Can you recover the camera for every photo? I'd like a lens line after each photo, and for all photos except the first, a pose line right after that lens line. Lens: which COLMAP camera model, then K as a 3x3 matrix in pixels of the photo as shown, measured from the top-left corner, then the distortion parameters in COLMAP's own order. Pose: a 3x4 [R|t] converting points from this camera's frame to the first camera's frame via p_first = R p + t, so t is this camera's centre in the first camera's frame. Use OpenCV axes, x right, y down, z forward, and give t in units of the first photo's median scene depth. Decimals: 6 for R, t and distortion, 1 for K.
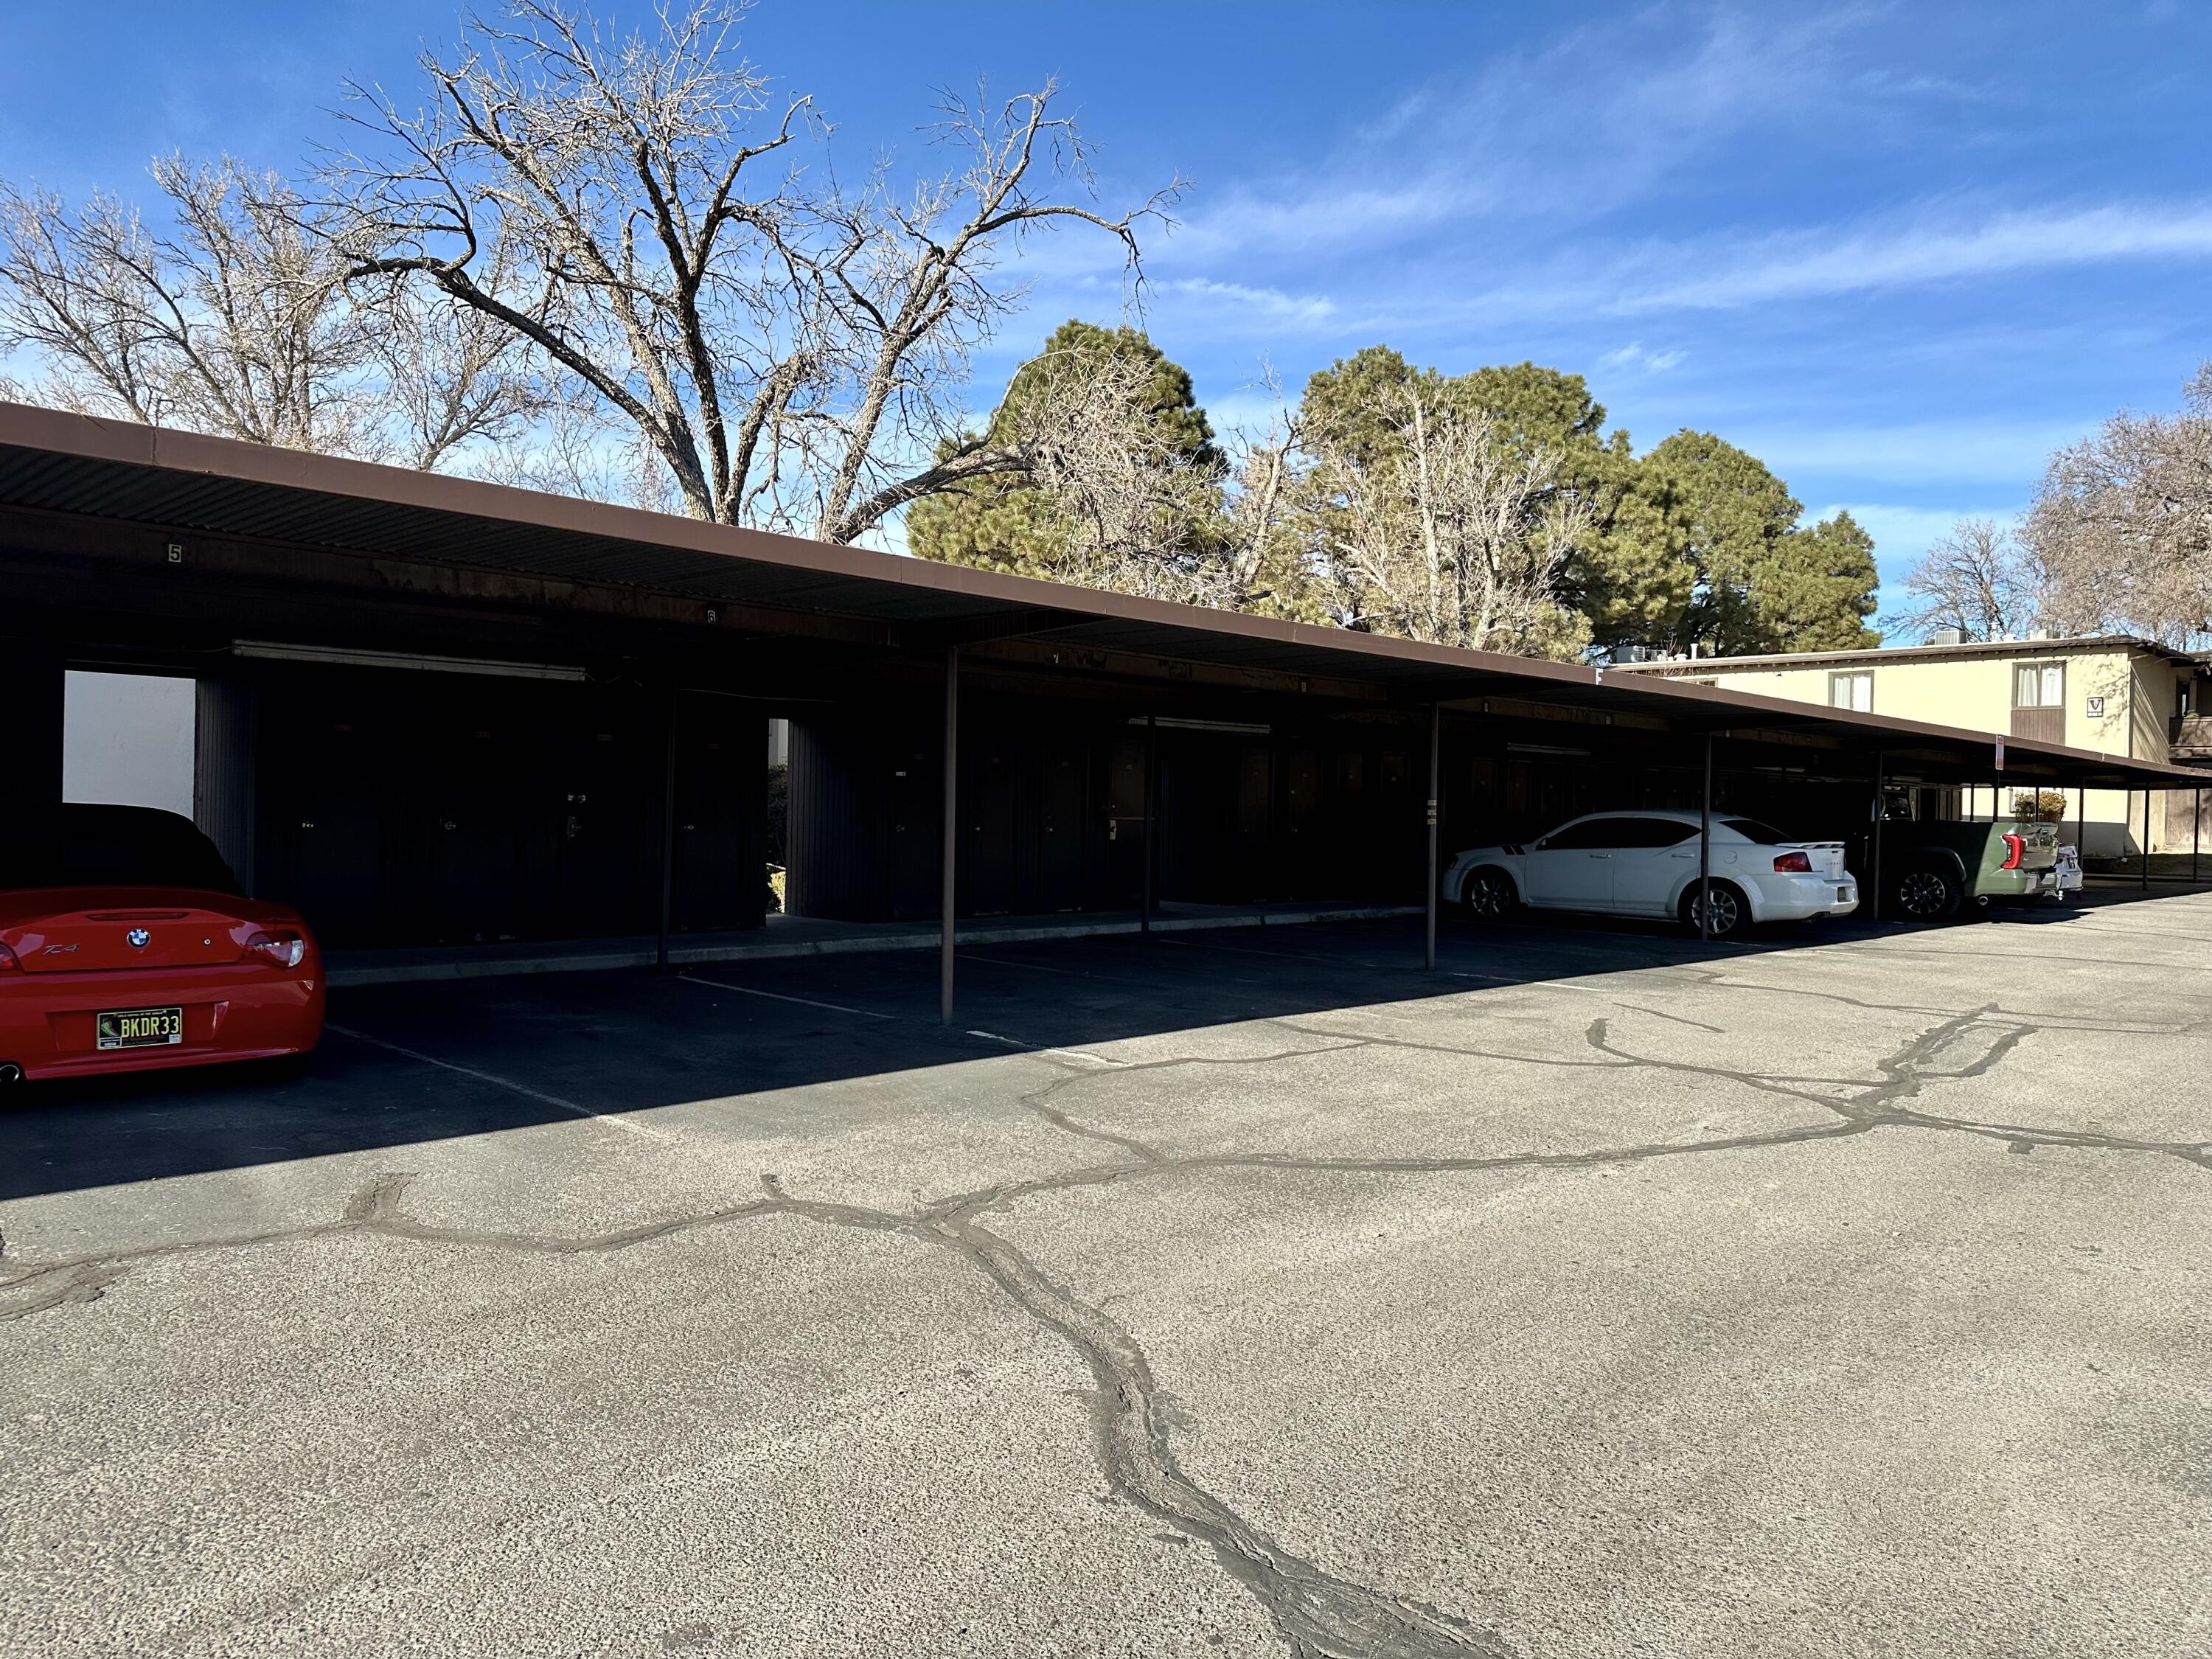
lens RADIAL K [[1534.8, 0, 1091.3], [0, 1534.8, 834.9], [0, 0, 1]] dist [0.073430, -0.111879]
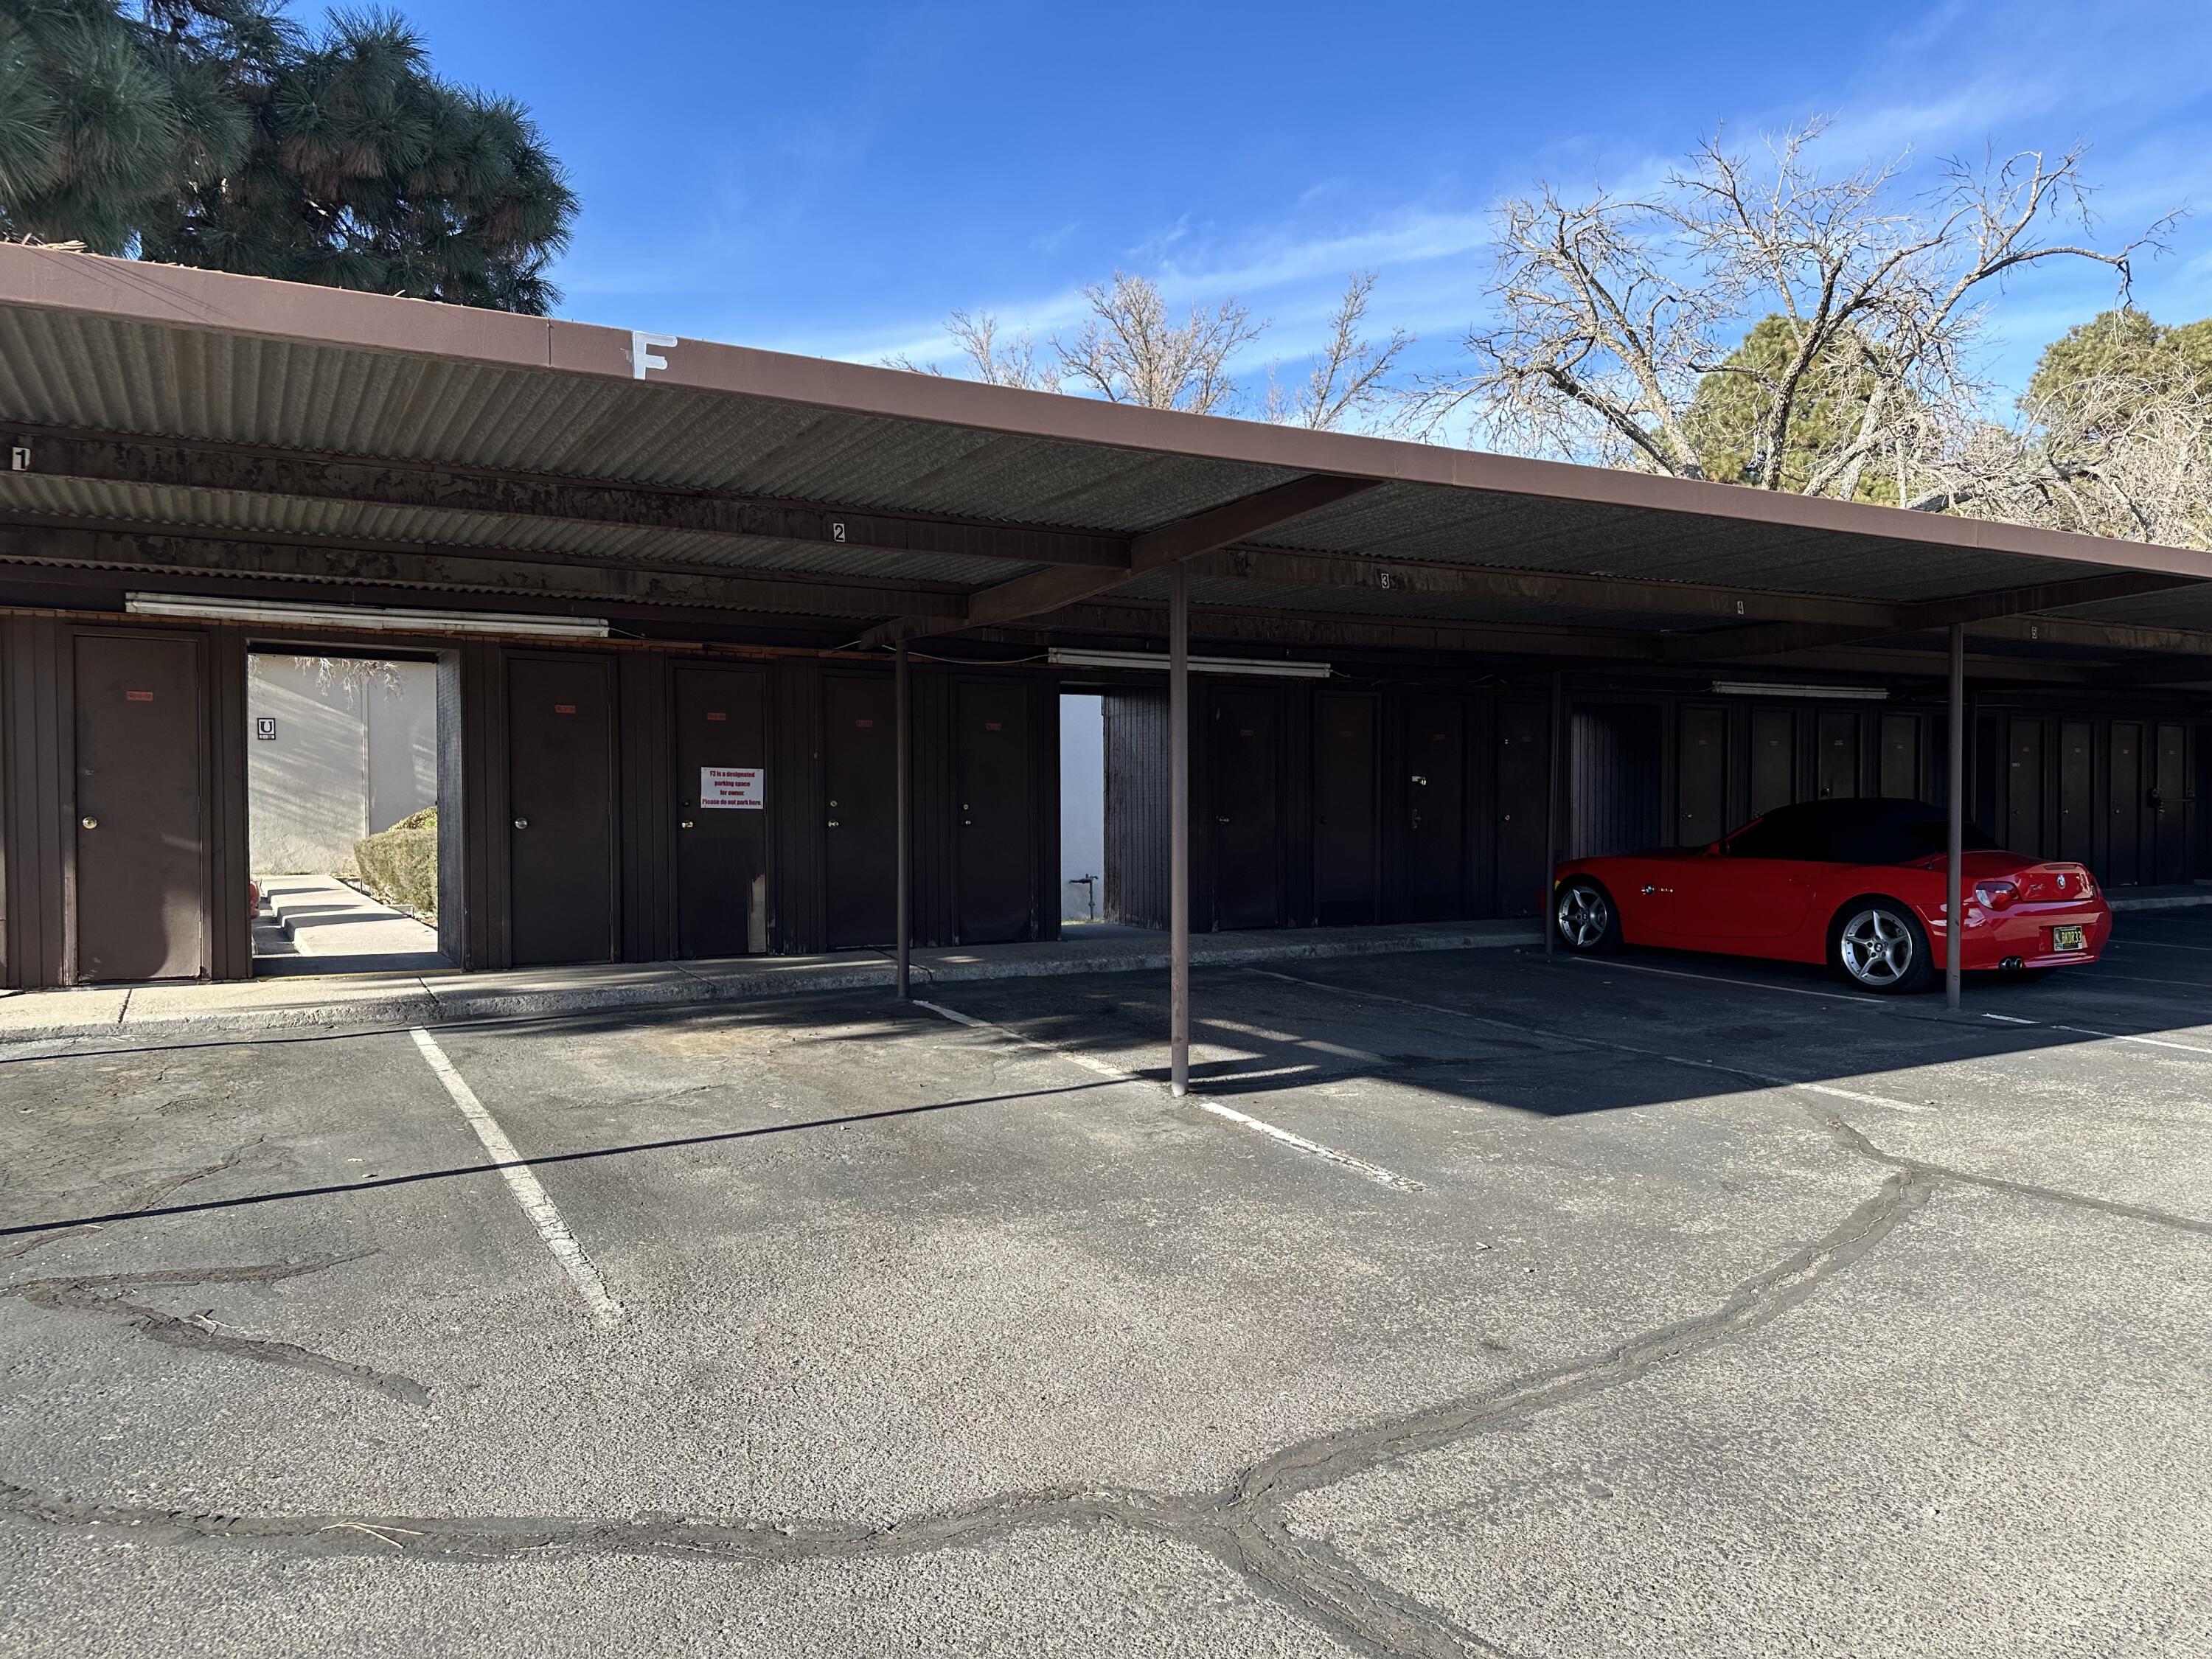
lens RADIAL K [[1534.8, 0, 1091.3], [0, 1534.8, 834.9], [0, 0, 1]] dist [0.073430, -0.111879]
pose [[0.954504, -0.010170, -0.298025, -0.270950], [0.011495, 0.999930, 0.002692, 0.000838], [0.297977, -0.005995, 0.954554, -0.199432]]
